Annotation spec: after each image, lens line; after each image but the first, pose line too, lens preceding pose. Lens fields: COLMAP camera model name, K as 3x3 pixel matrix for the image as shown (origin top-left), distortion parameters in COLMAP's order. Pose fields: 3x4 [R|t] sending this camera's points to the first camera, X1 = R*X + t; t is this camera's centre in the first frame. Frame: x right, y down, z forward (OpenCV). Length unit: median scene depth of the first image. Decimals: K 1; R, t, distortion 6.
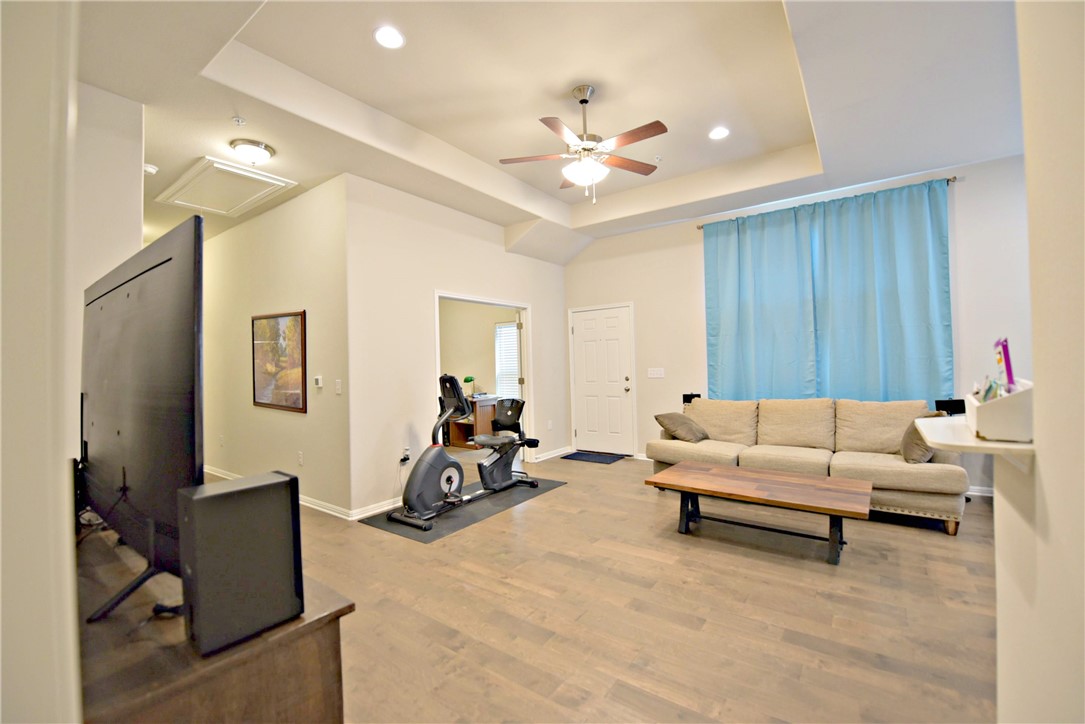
lens RADIAL K [[447.3, 0, 542.5], [0, 447.3, 362.0], [0, 0, 1]] dist [-0.018183, -0.000118]
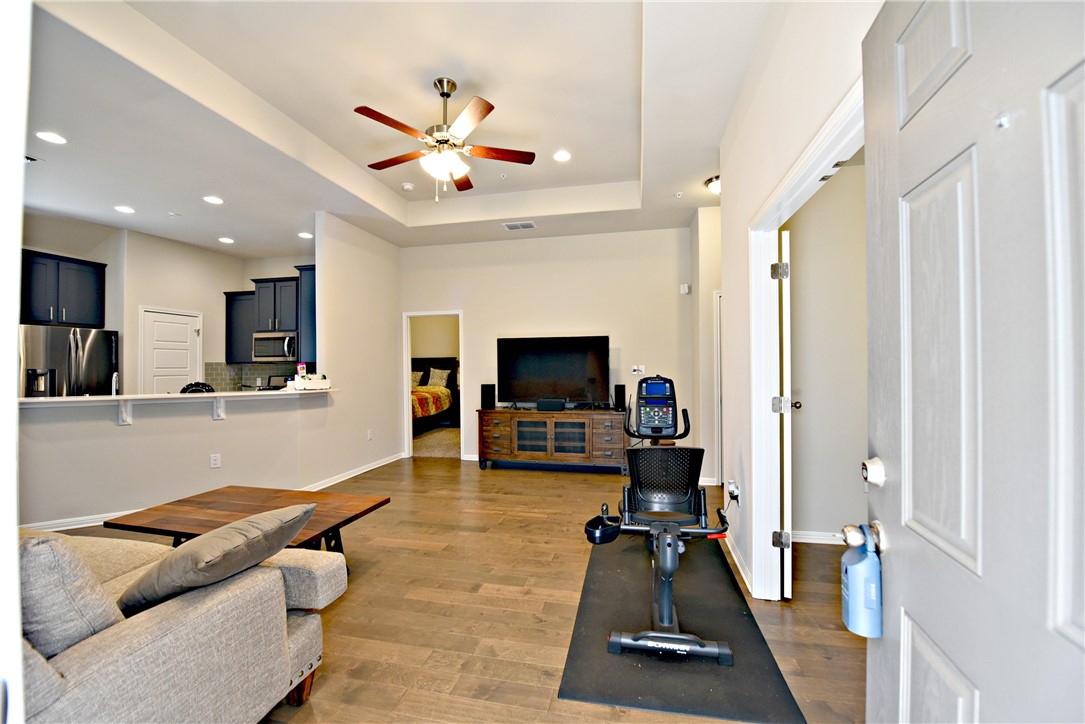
lens RADIAL K [[438.3, 0, 546.8], [0, 438.3, 361.0], [0, 0, 1]] dist [-0.018709, -0.000678]
pose [[-0.912867, 0.027316, -0.407341, 0.304975], [0.031893, 0.999481, -0.004448, 0.002409], [0.407009, -0.017052, -0.913265, 2.031447]]
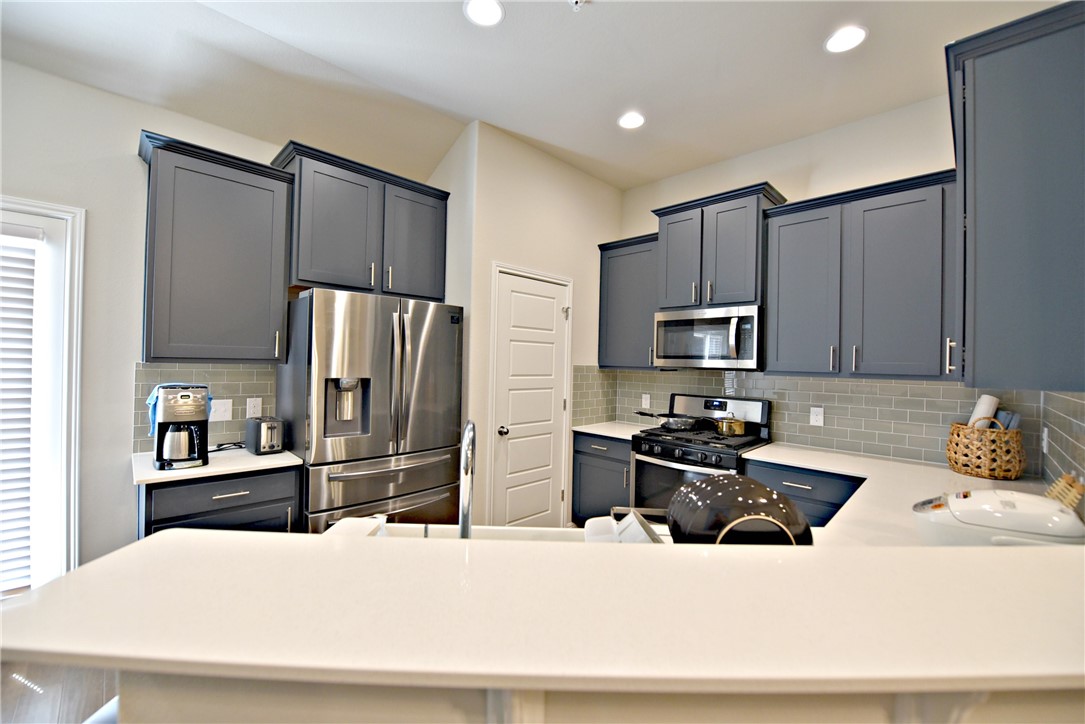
lens RADIAL K [[433.7, 0, 545.9], [0, 433.7, 361.1], [0, 0, 1]] dist [-0.013734, -0.000189]
pose [[-0.987437, 0.003128, 0.157982, 0.817214], [0.002130, 0.999977, -0.006482, -0.054322], [-0.157998, -0.006064, -0.987421, 0.724513]]
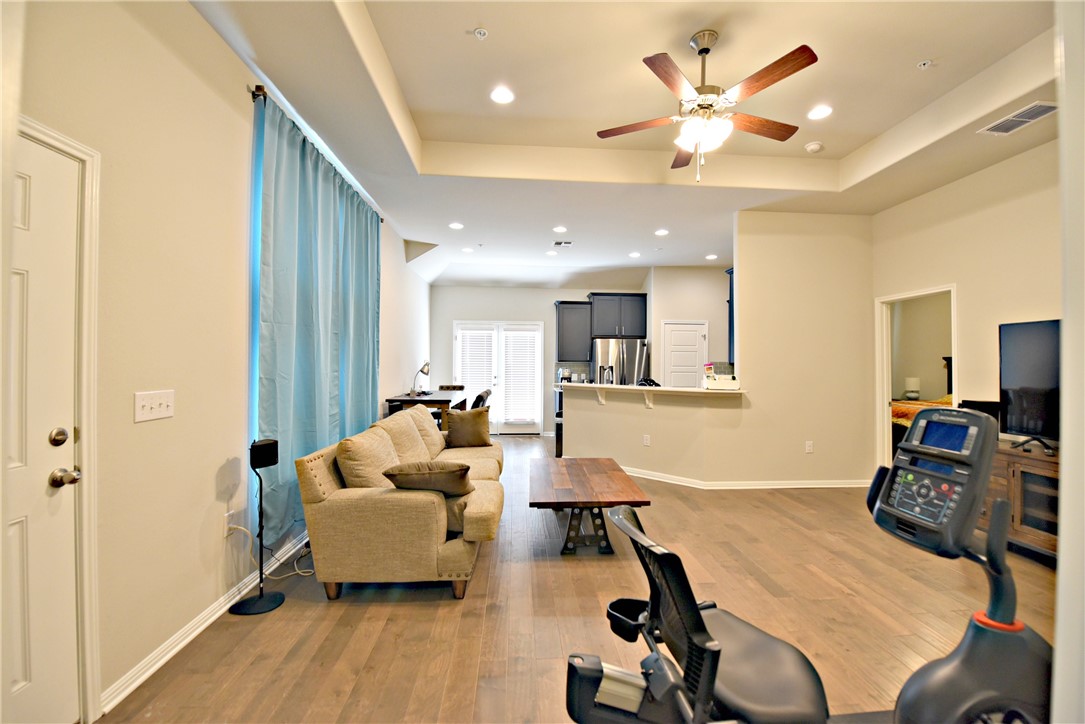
lens RADIAL K [[438.3, 0, 546.8], [0, 438.3, 361.0], [0, 0, 1]] dist [-0.018709, -0.000678]
pose [[-0.639818, 0.026417, 0.768072, -0.336622], [0.006767, 0.999564, -0.028742, 0.006954], [-0.768497, -0.013193, -0.639718, 1.805417]]
